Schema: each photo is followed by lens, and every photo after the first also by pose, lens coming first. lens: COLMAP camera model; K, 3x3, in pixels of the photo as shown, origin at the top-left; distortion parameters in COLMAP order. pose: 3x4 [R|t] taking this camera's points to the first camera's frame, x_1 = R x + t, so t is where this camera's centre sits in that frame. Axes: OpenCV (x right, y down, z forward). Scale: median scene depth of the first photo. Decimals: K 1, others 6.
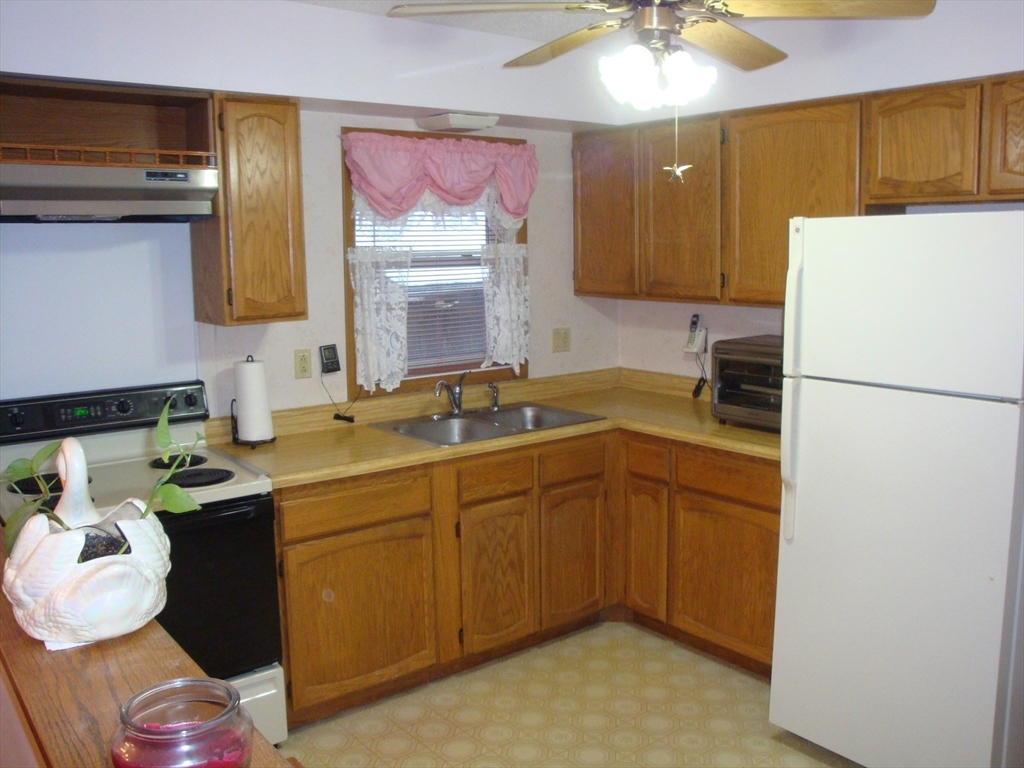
lens RADIAL K [[913.3, 0, 514.3], [0, 913.3, 376.5], [0, 0, 1]] dist [-0.170764, 0.153520]
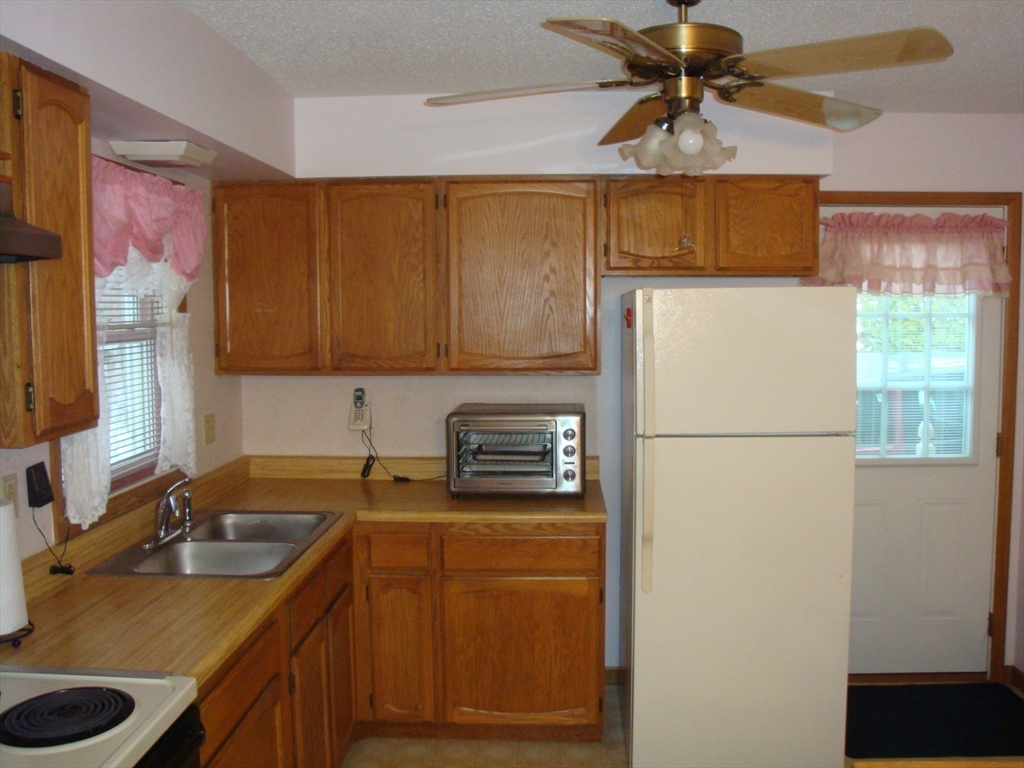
lens RADIAL K [[913.3, 0, 514.3], [0, 913.3, 376.5], [0, 0, 1]] dist [-0.170764, 0.153520]
pose [[0.655386, -0.047295, 0.753812, -0.456984], [0.104179, 0.994159, -0.028202, -0.043718], [-0.748075, 0.097015, 0.656485, 0.313194]]
